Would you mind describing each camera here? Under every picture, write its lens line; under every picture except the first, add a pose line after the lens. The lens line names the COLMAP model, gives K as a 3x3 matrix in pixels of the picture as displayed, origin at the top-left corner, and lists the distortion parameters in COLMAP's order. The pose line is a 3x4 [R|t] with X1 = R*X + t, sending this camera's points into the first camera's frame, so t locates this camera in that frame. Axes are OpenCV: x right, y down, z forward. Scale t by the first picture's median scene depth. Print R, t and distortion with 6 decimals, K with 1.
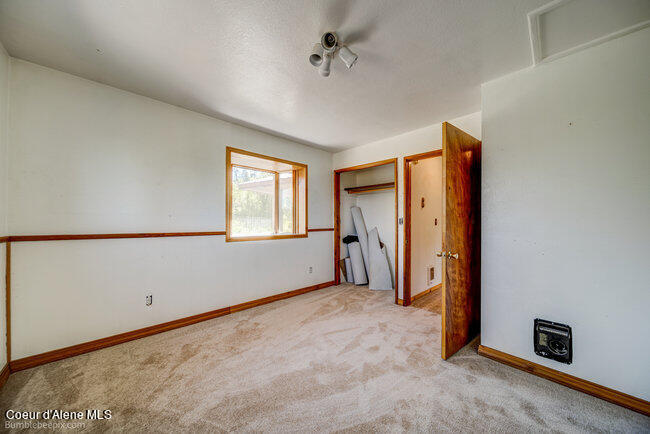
lens RADIAL K [[227.5, 0, 326.5], [0, 227.5, 220.5], [0, 0, 1]] dist [-0.002164, -0.000237]
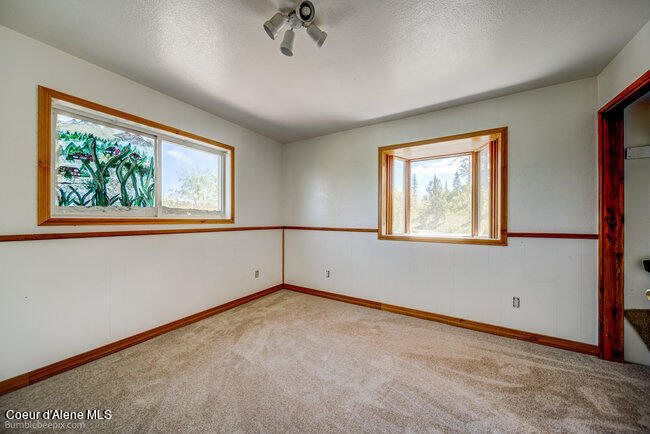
lens RADIAL K [[227.5, 0, 325.1], [0, 227.5, 220.6], [0, 0, 1]] dist [-0.002164, -0.000237]
pose [[0.250488, -0.001327, -0.968119, 0.417010], [0.000184, 0.999999, -0.001323, 0.008201], [0.968120, 0.000153, 0.250488, 0.413988]]
